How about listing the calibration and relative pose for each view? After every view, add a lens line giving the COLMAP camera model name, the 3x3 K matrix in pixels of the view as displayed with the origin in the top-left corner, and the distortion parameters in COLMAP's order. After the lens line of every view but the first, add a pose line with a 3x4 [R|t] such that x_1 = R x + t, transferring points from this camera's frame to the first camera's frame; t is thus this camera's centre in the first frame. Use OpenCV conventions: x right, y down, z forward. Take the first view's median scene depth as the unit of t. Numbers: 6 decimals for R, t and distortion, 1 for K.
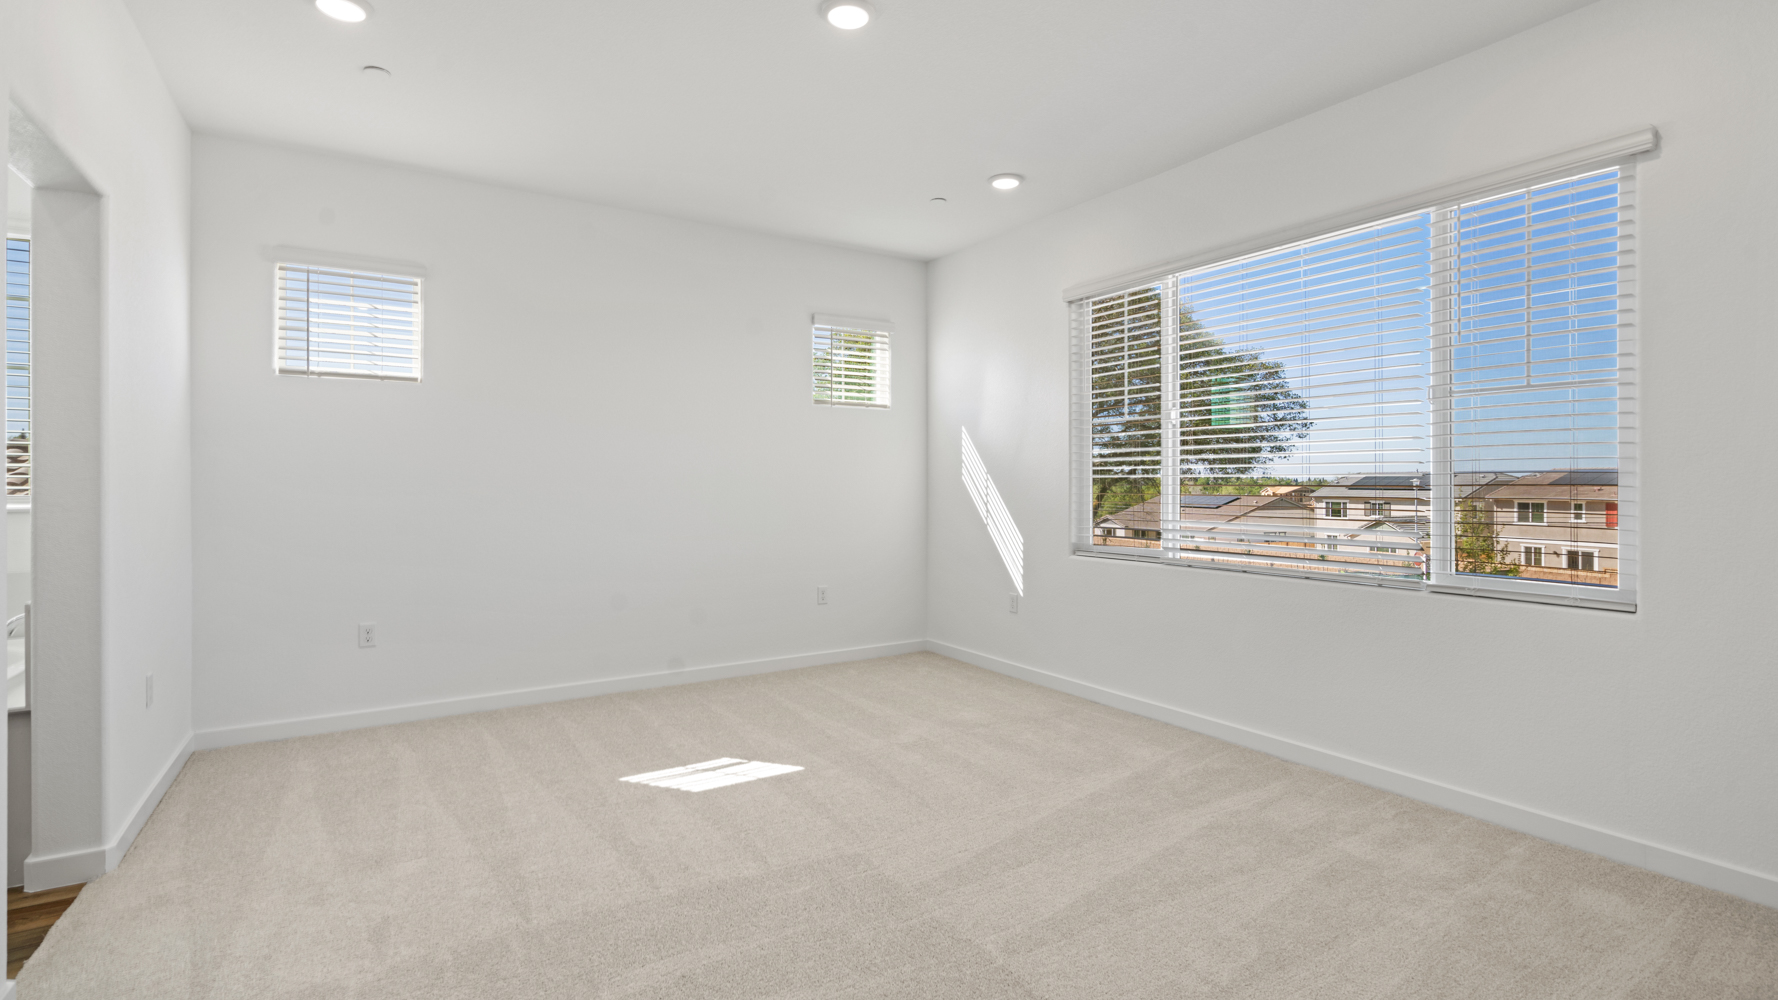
lens RADIAL K [[801.6, 0, 889.8], [0, 801.6, 494.3], [0, 0, 1]] dist [-0.003974, 0.001273]
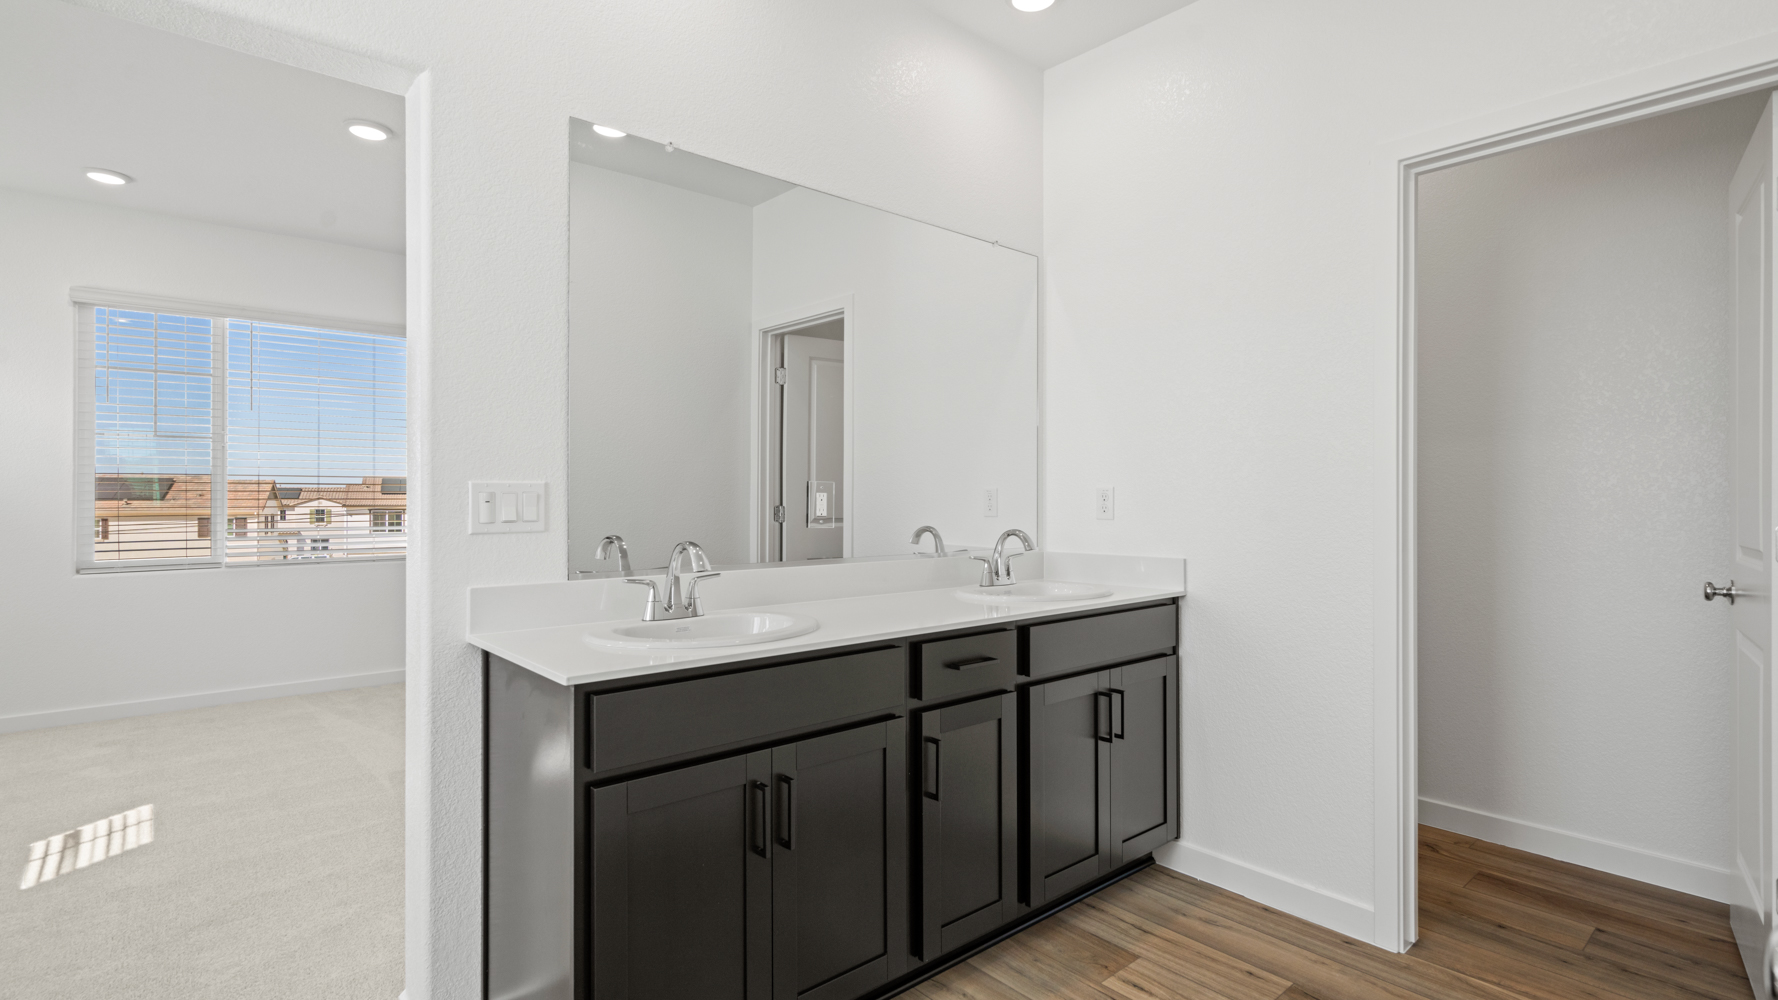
lens RADIAL K [[854.1, 0, 892.6], [0, 854.1, 497.1], [0, 0, 1]] dist [0.002331, 0.000329]
pose [[-0.145866, -0.004118, 0.989296, -1.027717], [-0.010336, 0.999943, 0.002639, -0.032799], [-0.989250, -0.009841, -0.145900, 0.220638]]
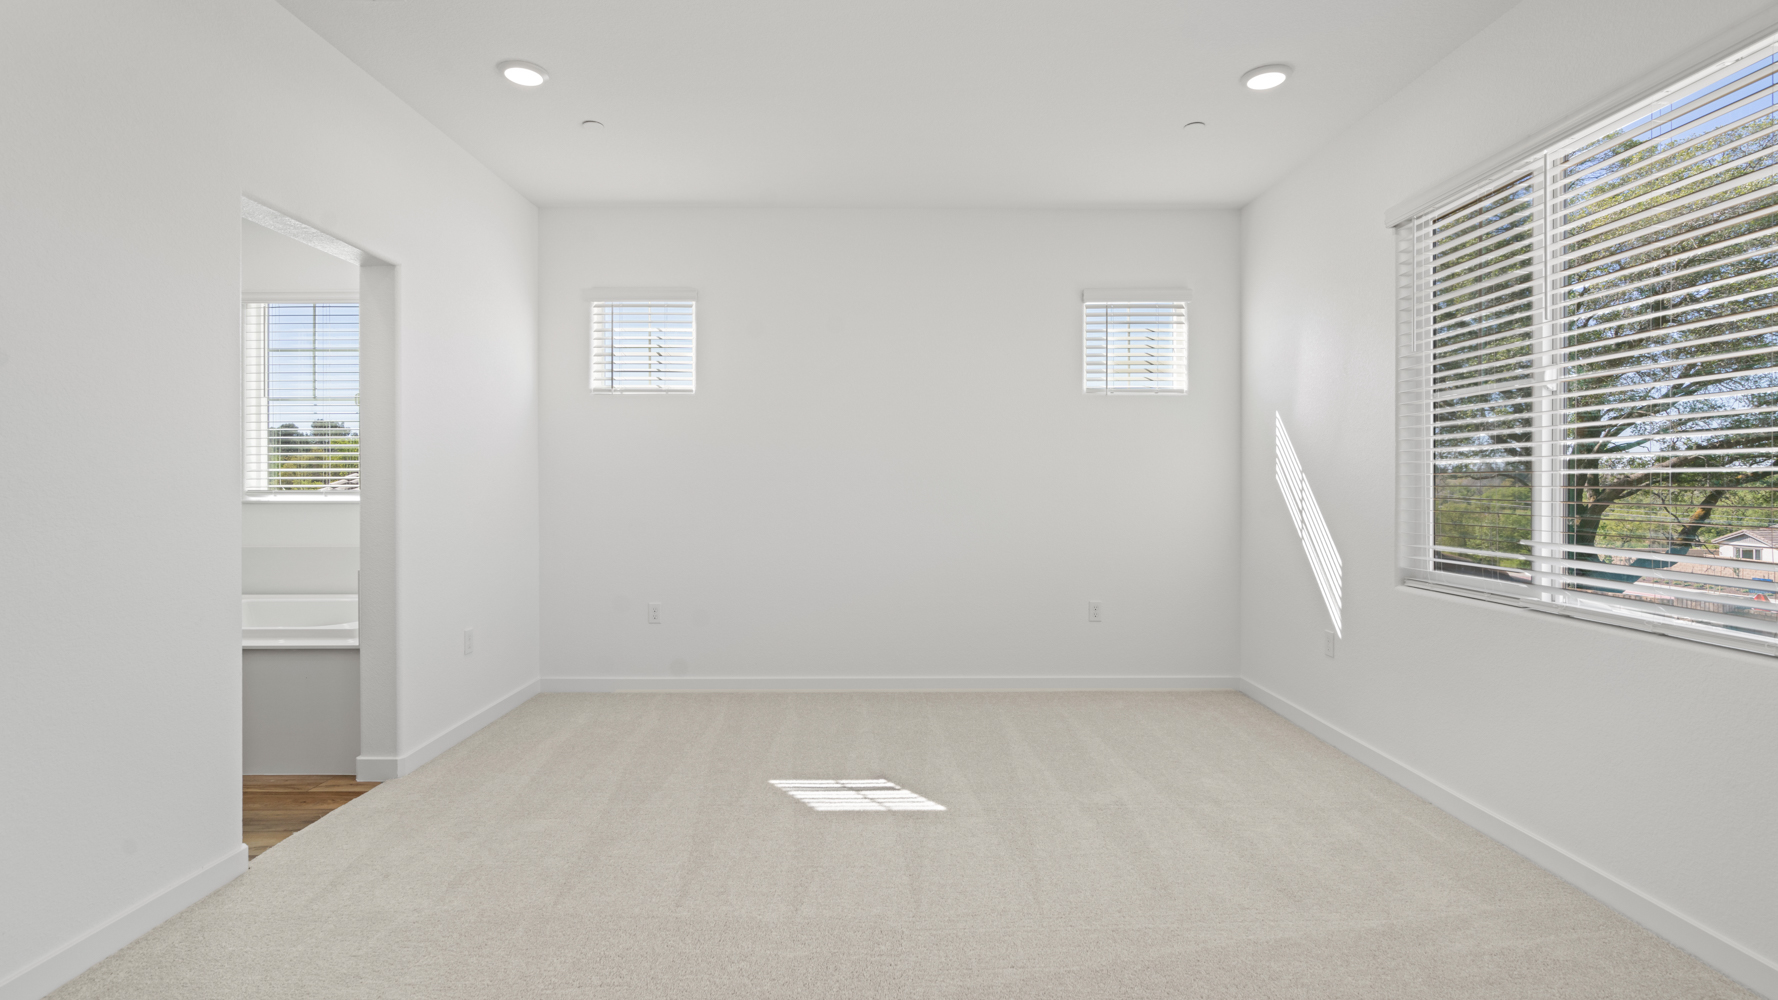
lens RADIAL K [[801.6, 0, 884.5], [0, 801.6, 498.2], [0, 0, 1]] dist [-0.003974, 0.001273]
pose [[0.848996, 0.010897, -0.528287, 0.240845], [-0.008850, 0.999940, 0.006404, -0.002082], [0.528325, -0.000762, 0.849042, 0.182816]]
